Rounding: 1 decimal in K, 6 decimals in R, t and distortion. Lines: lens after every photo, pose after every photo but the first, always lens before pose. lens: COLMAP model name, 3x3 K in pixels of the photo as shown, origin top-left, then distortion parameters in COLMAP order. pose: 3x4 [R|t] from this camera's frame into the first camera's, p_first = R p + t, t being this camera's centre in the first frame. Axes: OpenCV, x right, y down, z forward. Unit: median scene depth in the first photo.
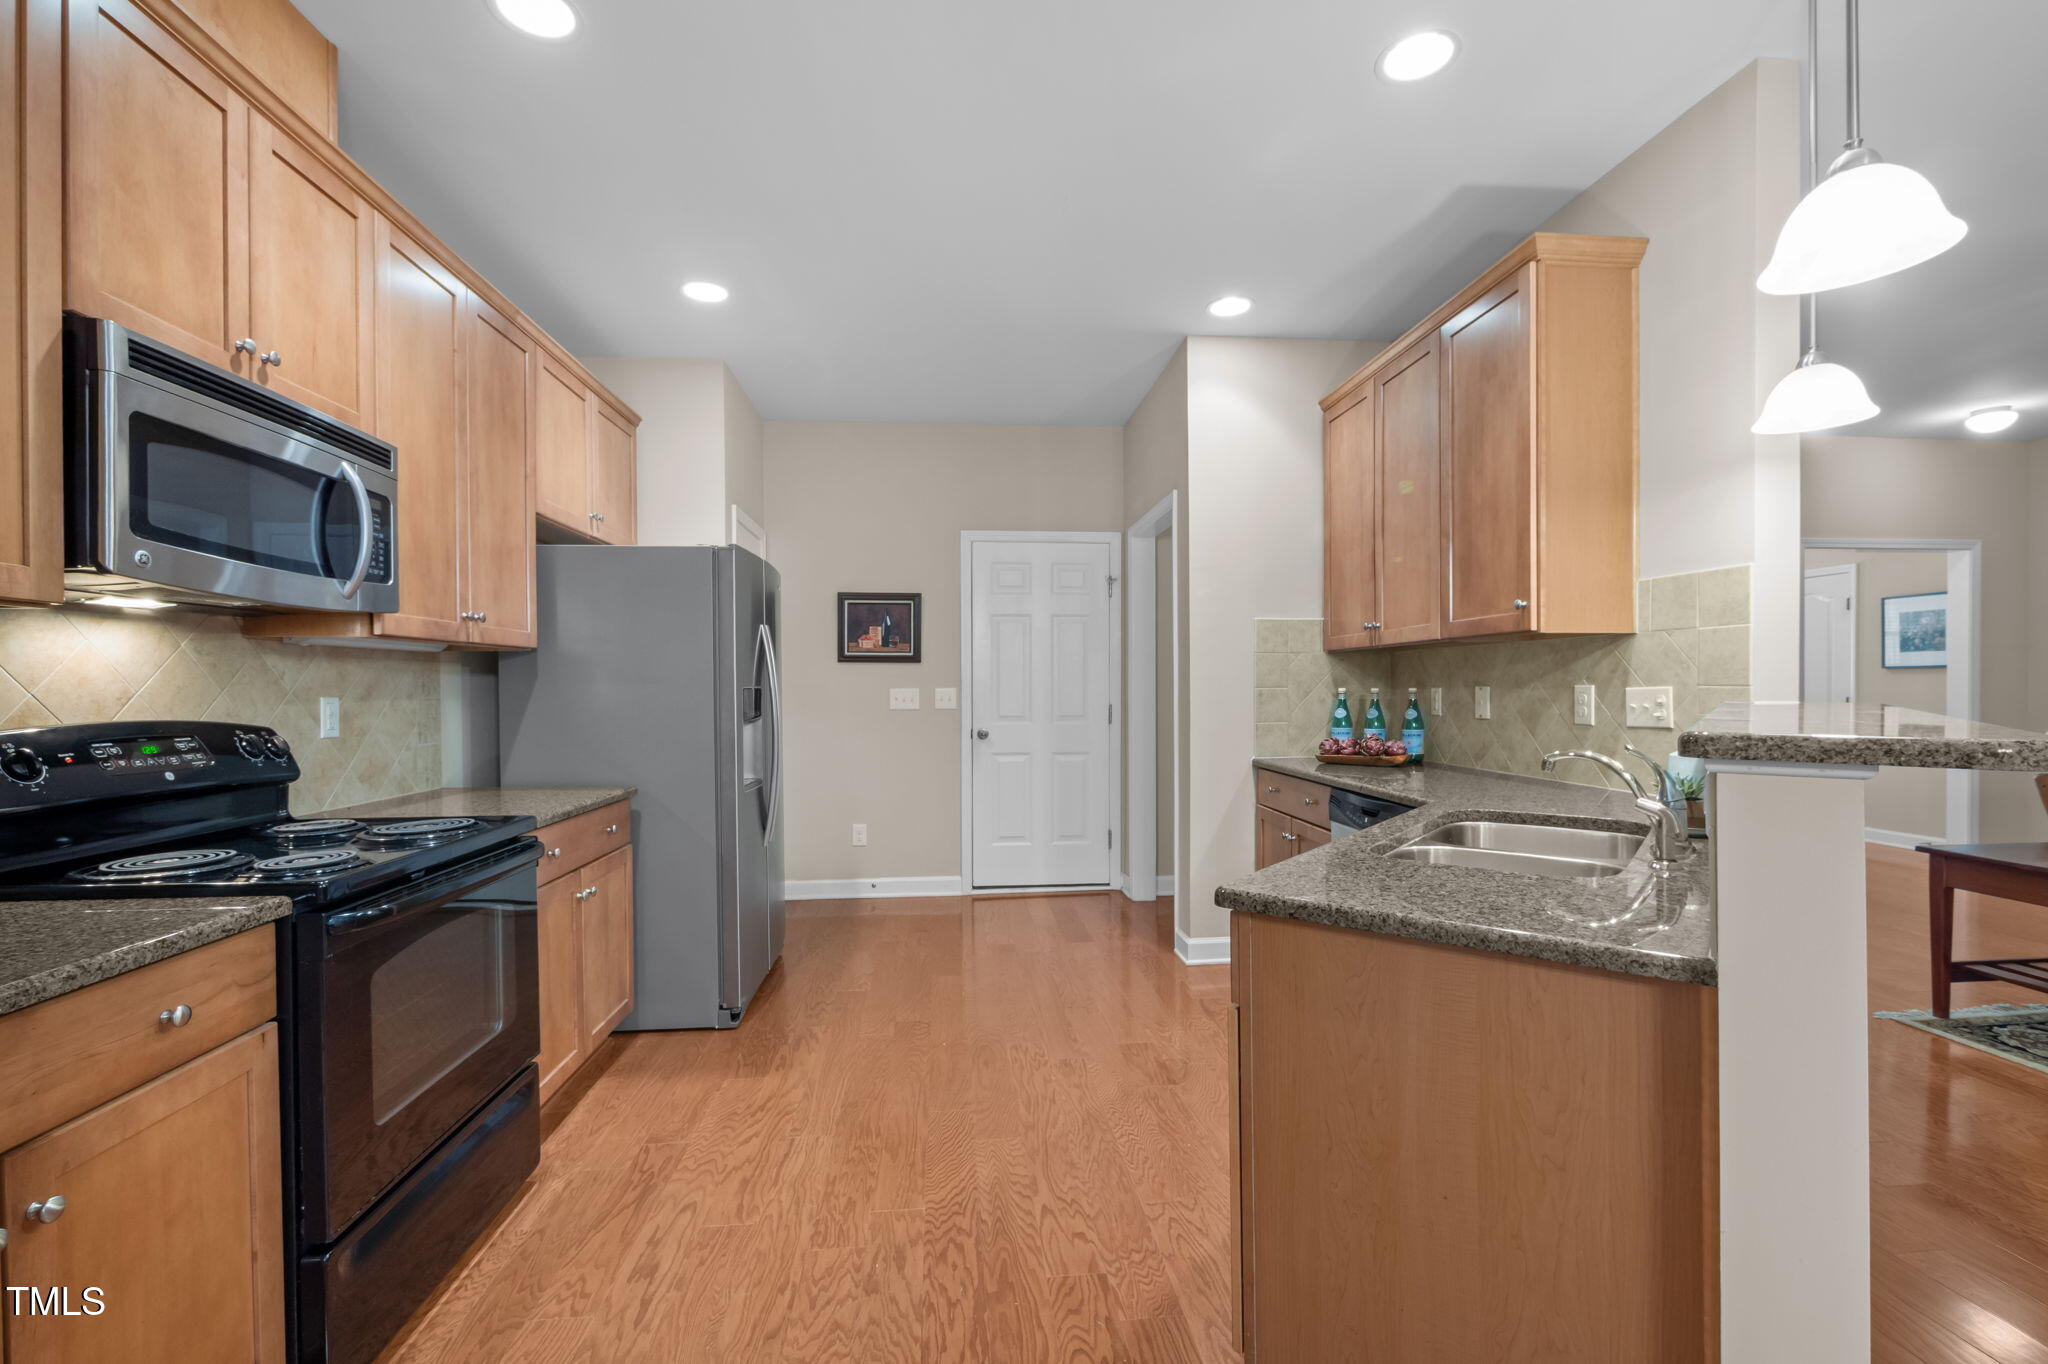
lens RADIAL K [[862.6, 0, 1024.0], [0, 862.6, 682.0], [0, 0, 1]] dist [-0.001301, -0.000011]
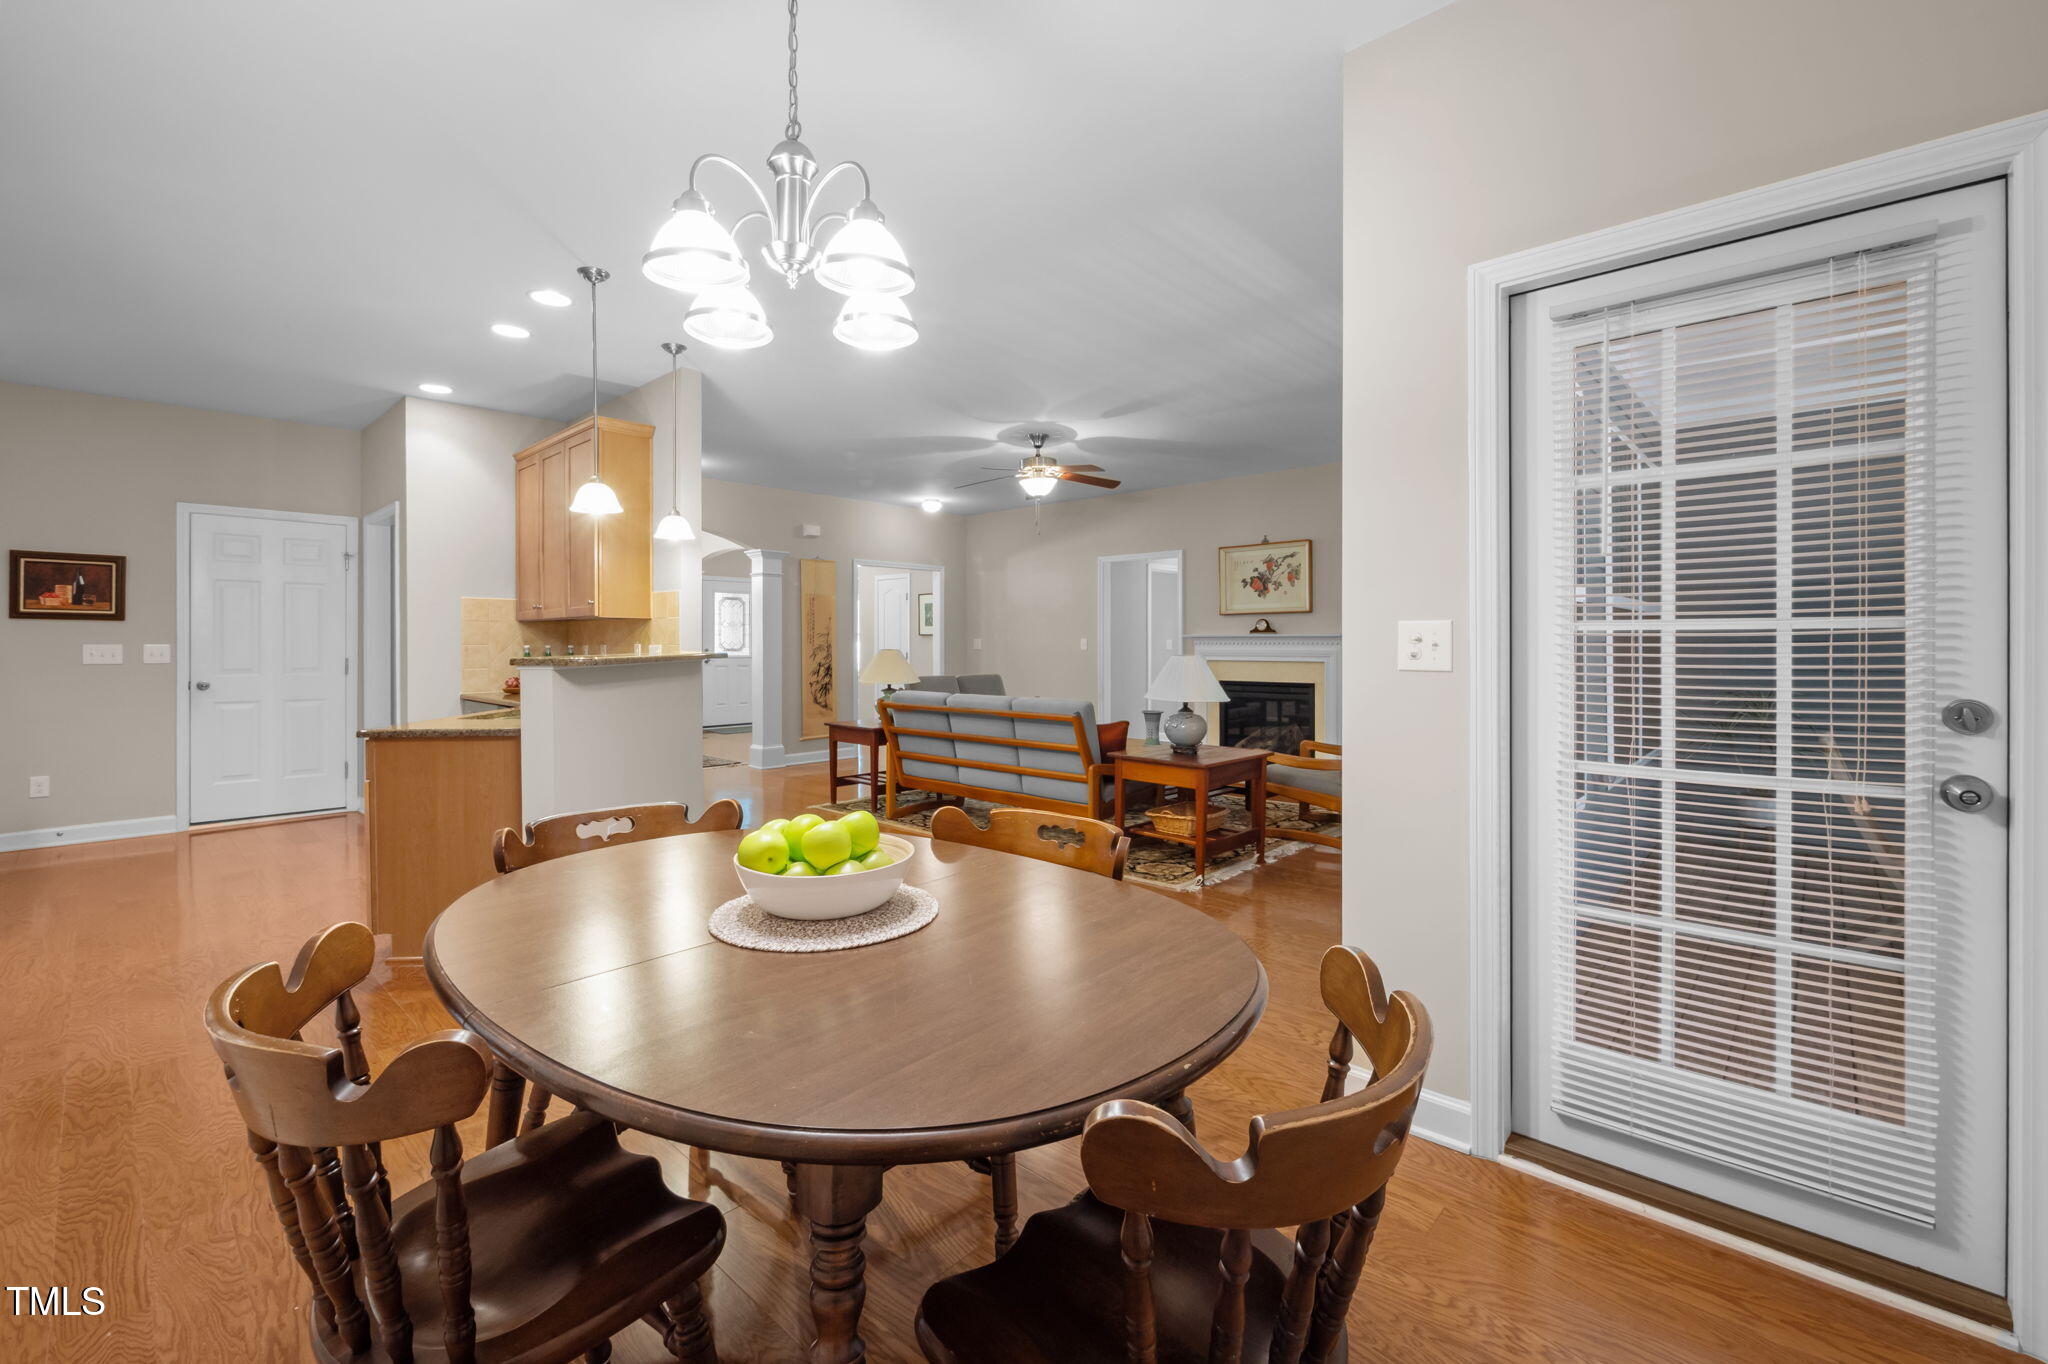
lens RADIAL K [[866.2, 0, 1014.6], [0, 866.2, 648.0], [0, 0, 1]] dist [-0.001015, -0.000015]
pose [[0.753076, 0.002496, 0.657929, 0.010720], [-0.007947, 0.999954, 0.005304, -0.004168], [-0.657886, -0.009223, 0.753061, -0.871859]]
